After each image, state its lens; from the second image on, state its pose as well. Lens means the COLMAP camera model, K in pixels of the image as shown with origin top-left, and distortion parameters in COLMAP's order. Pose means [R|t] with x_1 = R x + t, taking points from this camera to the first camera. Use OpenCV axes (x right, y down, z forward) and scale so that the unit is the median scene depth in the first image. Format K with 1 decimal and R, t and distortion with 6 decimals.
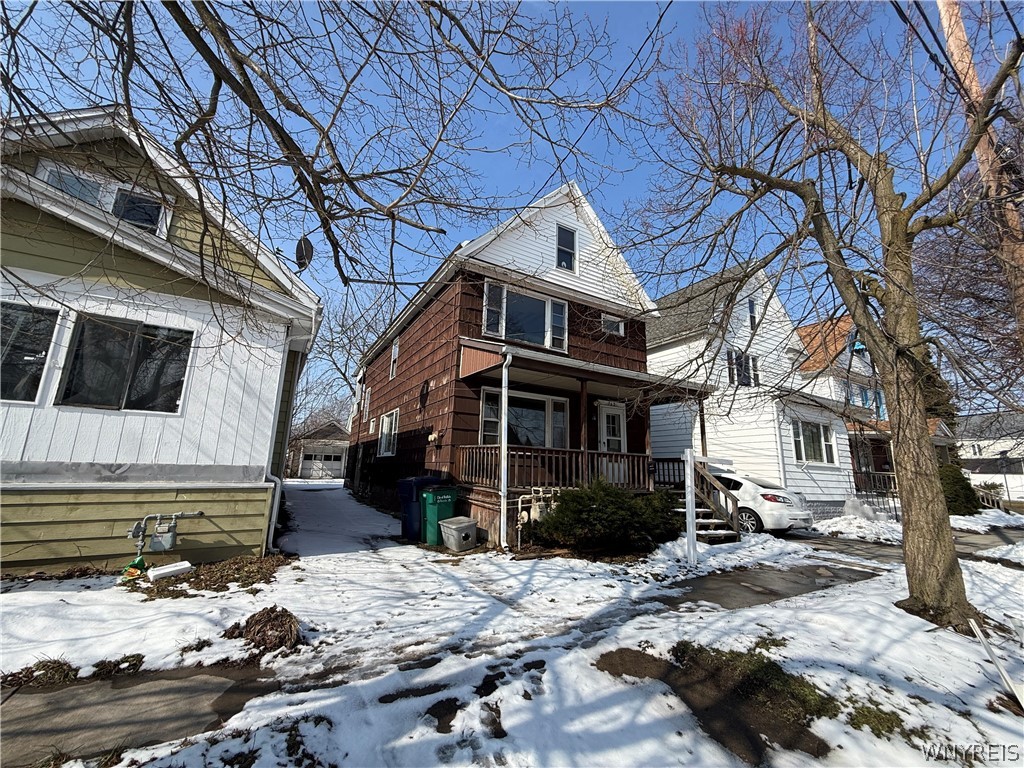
lens RADIAL K [[411.2, 0, 513.6], [0, 411.2, 380.5], [0, 0, 1]] dist [0.000355, 0.000592]
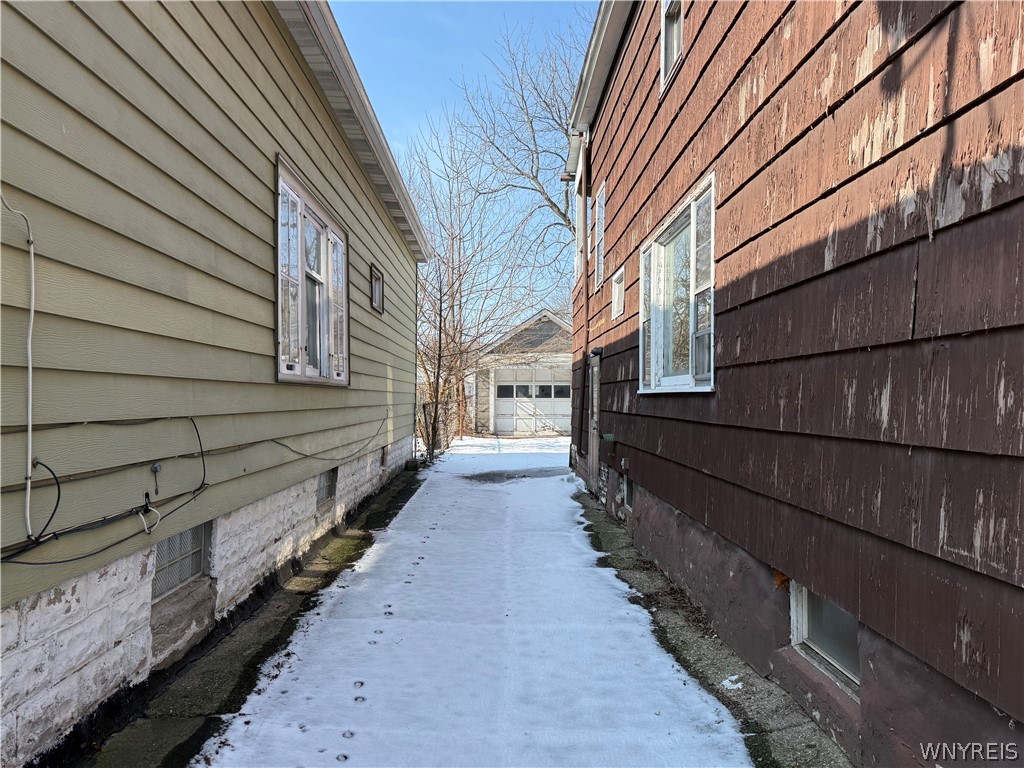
lens RADIAL K [[729.0, 0, 512.9], [0, 729.0, 388.7], [0, 0, 1]] dist [0.047391, -0.047843]
pose [[0.881059, -0.029816, -0.472066, -0.136647], [0.118121, 0.980260, 0.158546, 0.074067], [0.458021, -0.195449, 0.867189, 0.412355]]
